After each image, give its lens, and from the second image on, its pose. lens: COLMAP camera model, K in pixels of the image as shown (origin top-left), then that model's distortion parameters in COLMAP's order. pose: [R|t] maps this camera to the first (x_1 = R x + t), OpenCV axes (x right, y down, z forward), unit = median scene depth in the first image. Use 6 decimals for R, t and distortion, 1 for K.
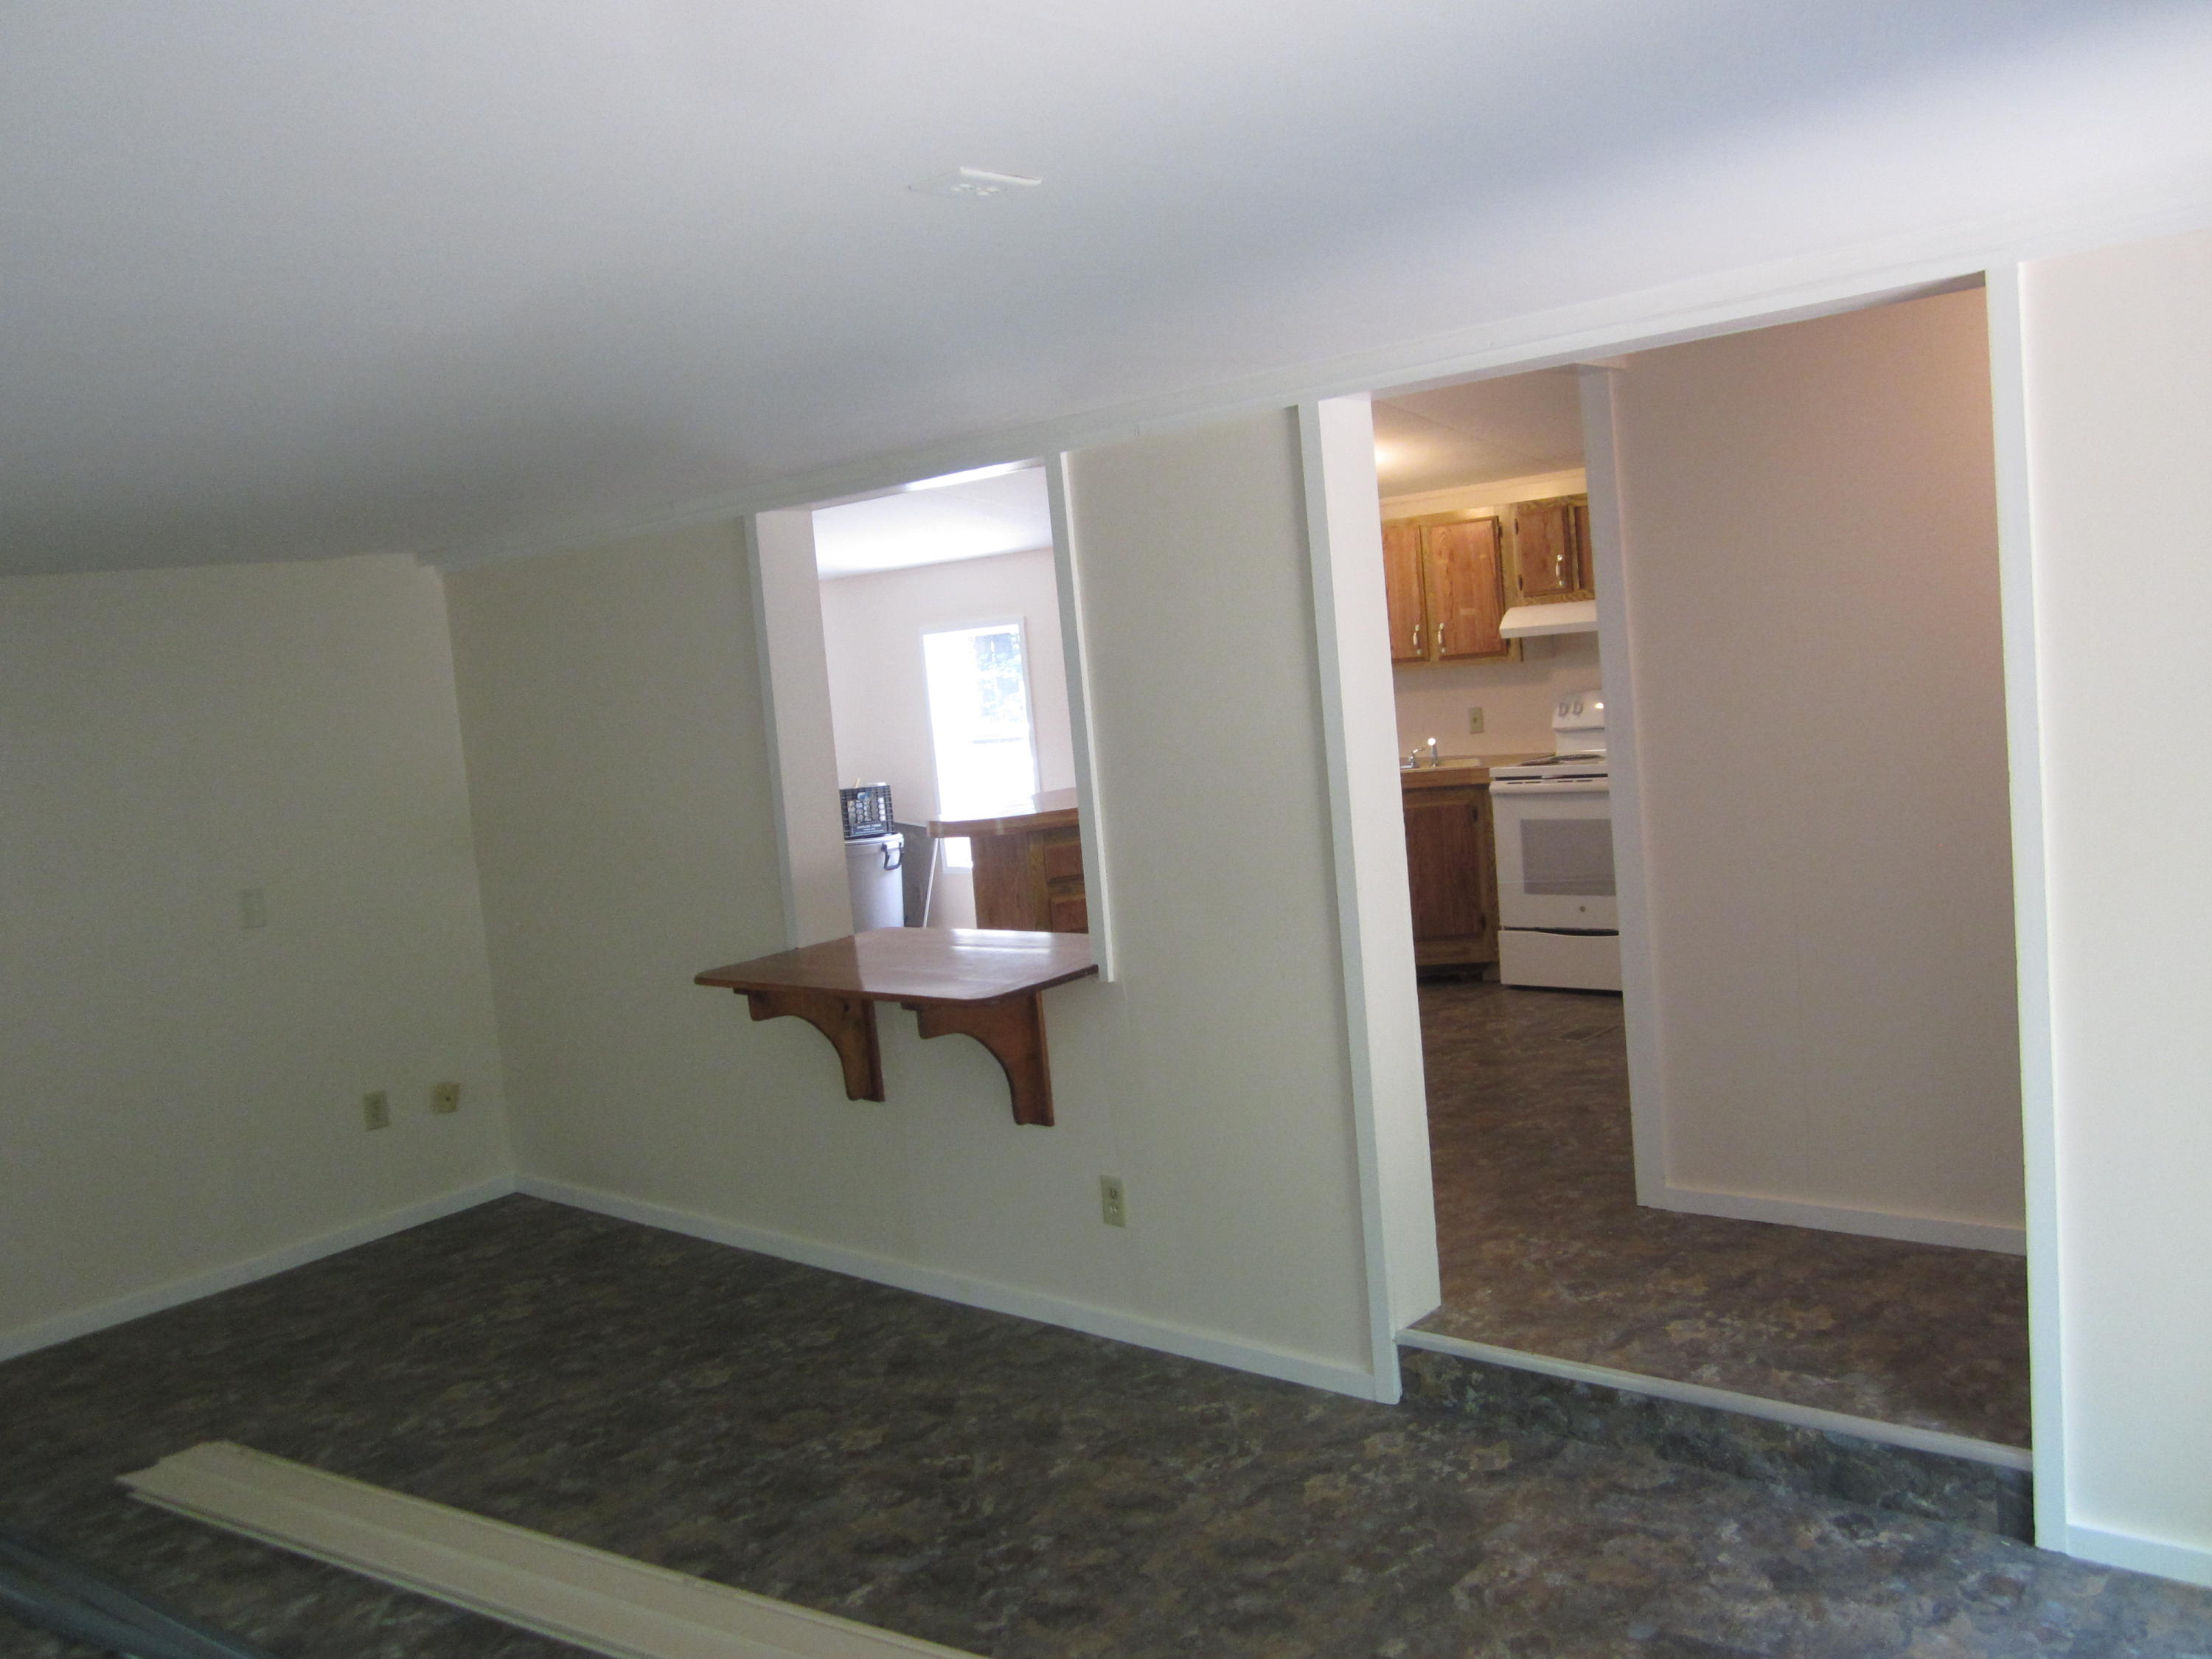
lens RADIAL K [[1809.4, 0, 1106.0], [0, 1809.4, 829.5], [0, 0, 1]] dist [-0.042735, 0.000856]
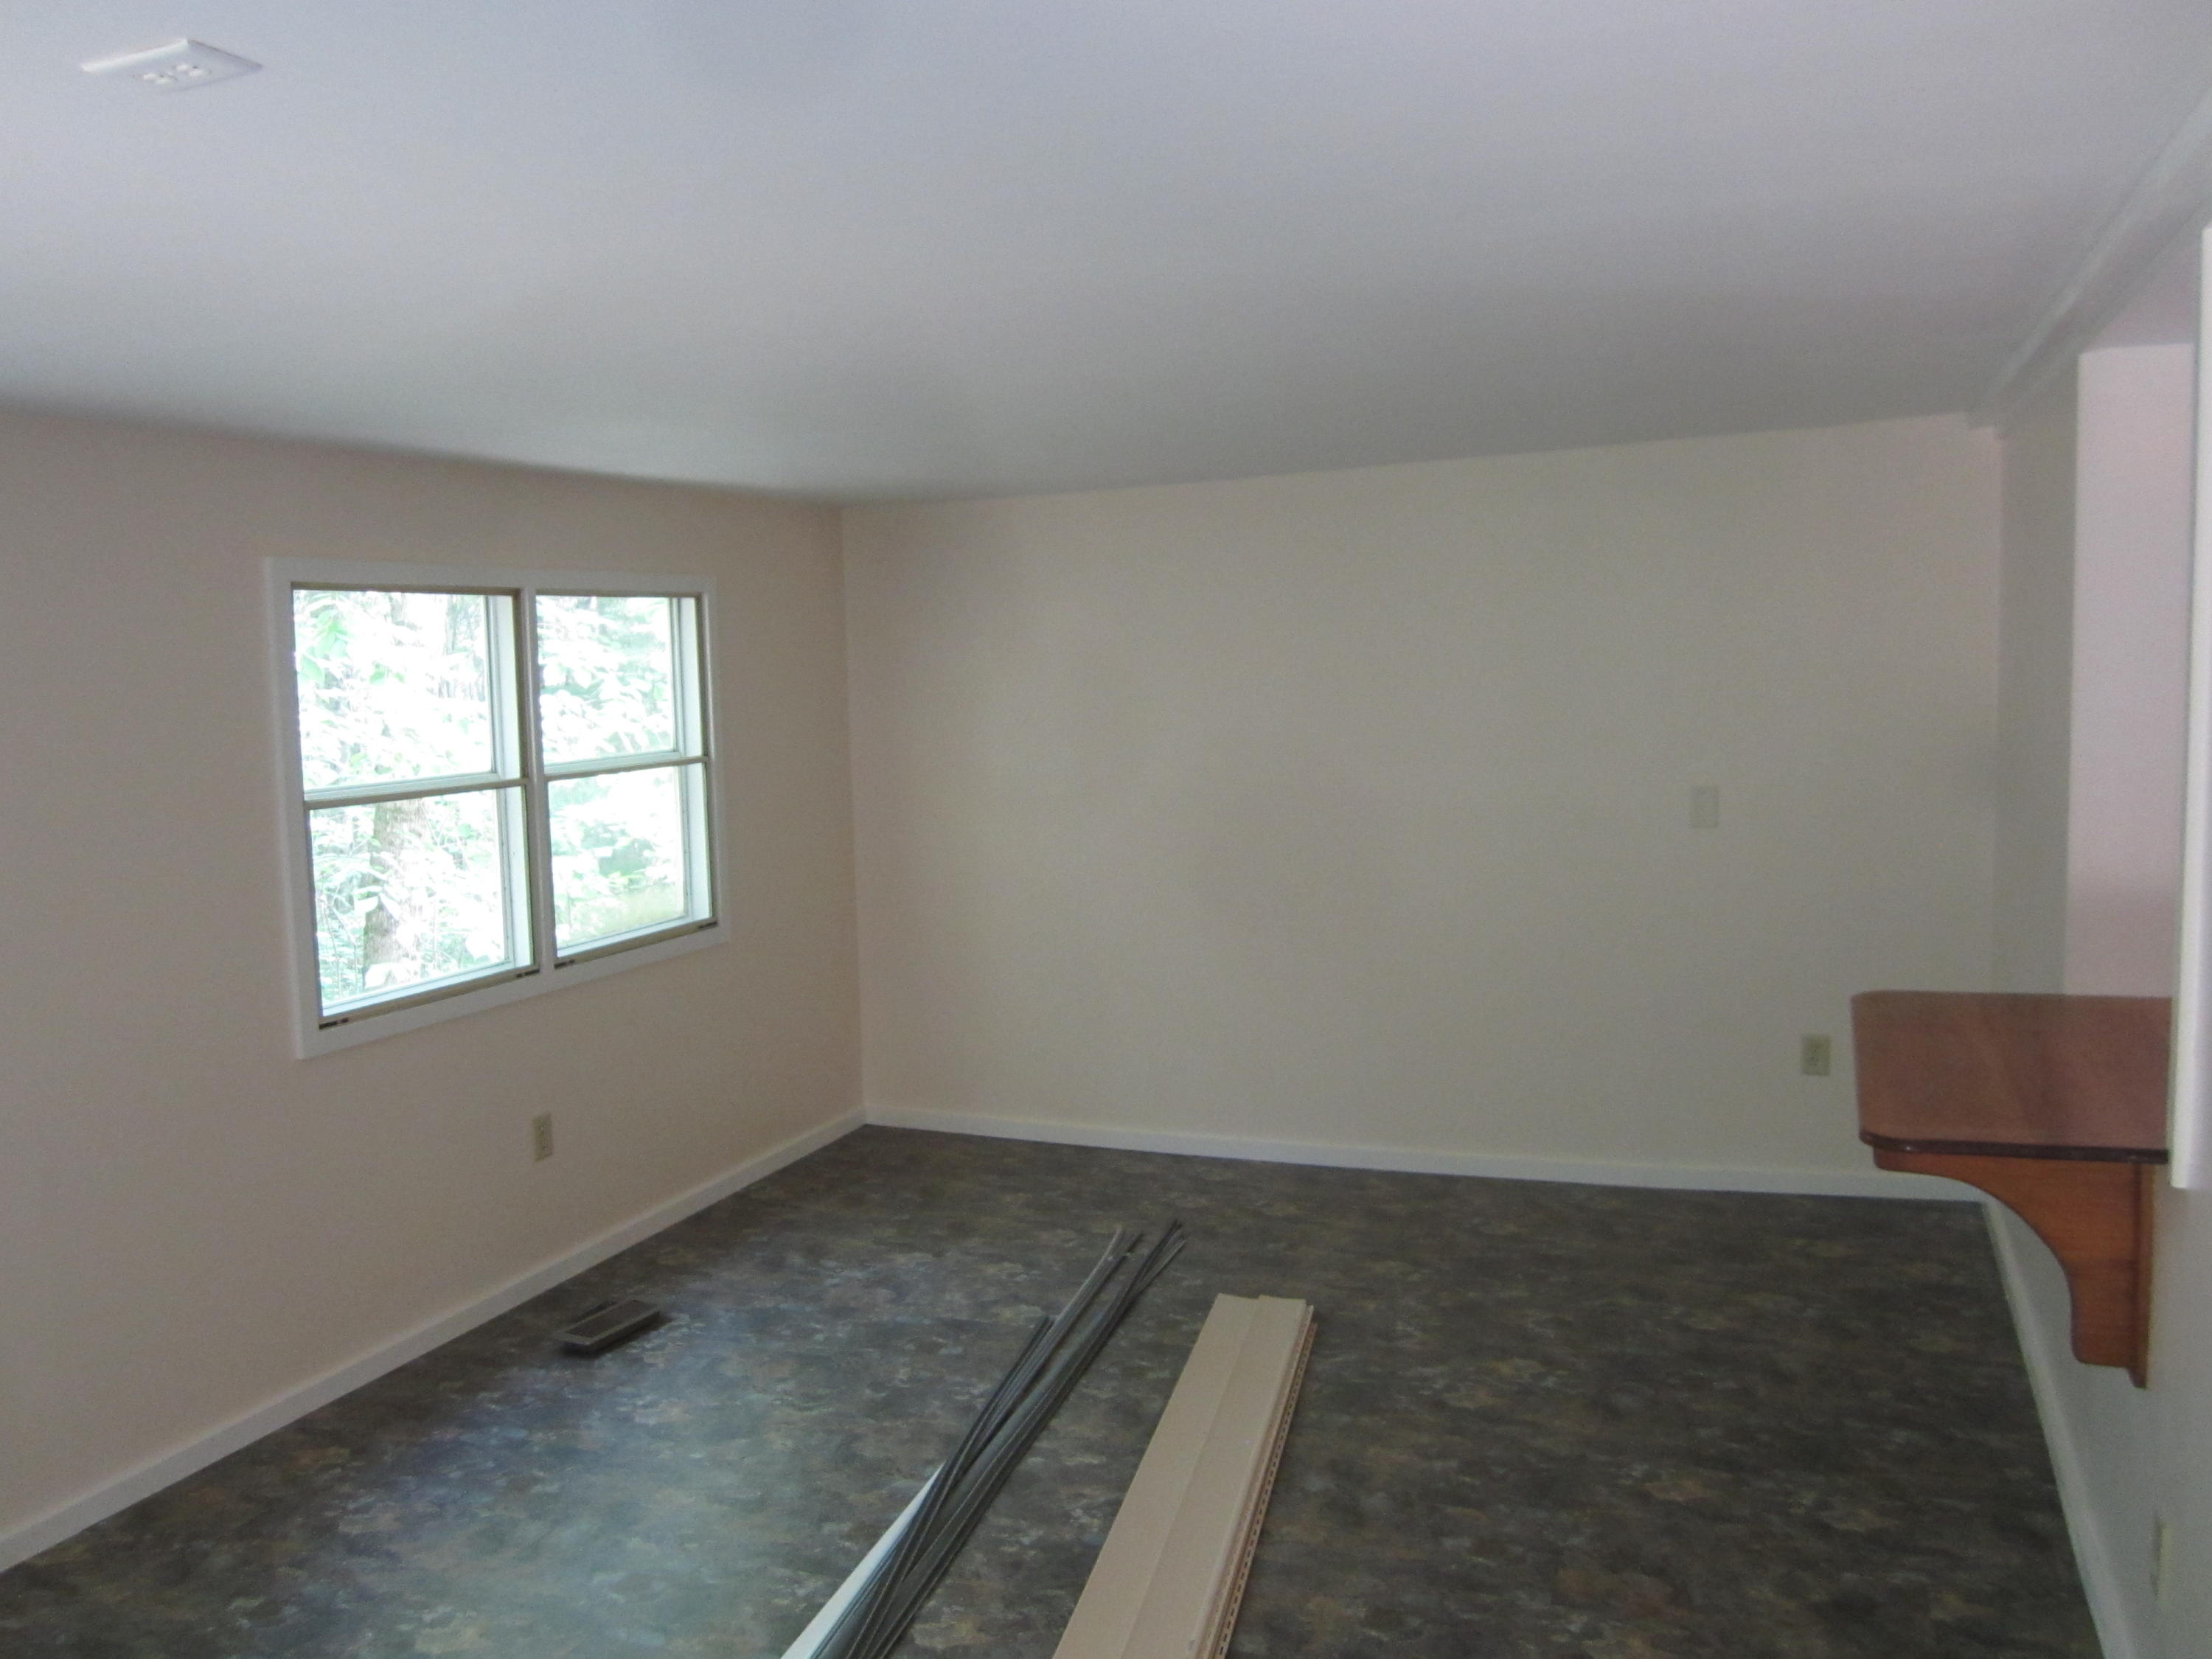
lens RADIAL K [[1809.4, 0, 1106.0], [0, 1809.4, 829.5], [0, 0, 1]] dist [-0.042735, 0.000856]
pose [[0.330312, 0.172200, -0.928031, 0.574050], [-0.082780, 0.984713, 0.153254, -0.122192], [0.940235, 0.026201, 0.339518, 0.742251]]
